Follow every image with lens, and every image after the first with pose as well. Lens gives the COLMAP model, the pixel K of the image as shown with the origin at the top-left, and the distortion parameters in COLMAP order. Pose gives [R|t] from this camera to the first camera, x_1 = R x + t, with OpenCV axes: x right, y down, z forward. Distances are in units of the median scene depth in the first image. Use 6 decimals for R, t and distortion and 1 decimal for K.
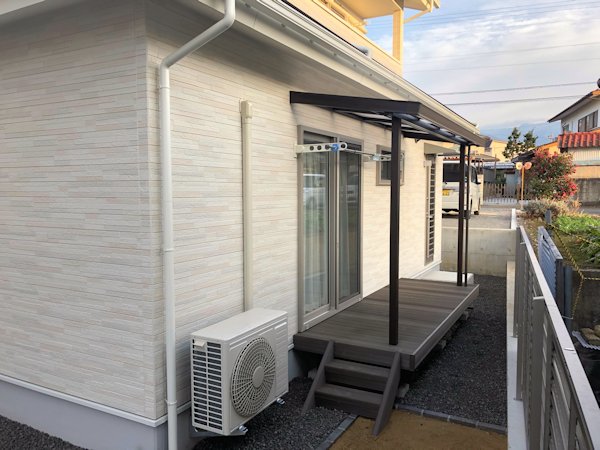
lens RADIAL K [[488.3, 0, 299.4], [0, 488.3, 225.8], [0, 0, 1]] dist [0.035919, -0.023682]
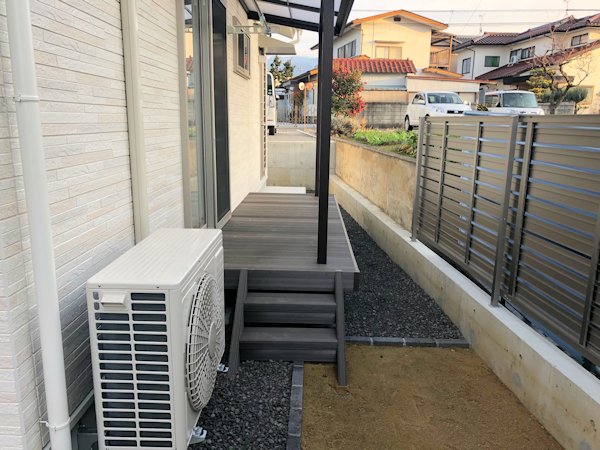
lens RADIAL K [[488.3, 0, 297.8], [0, 488.3, 223.9], [0, 0, 1]] dist [0.035919, -0.023682]
pose [[0.889805, -0.081038, 0.449089, -0.202073], [0.018165, 0.989616, 0.142585, 0.078415], [-0.455980, -0.118715, 0.882037, 0.386483]]
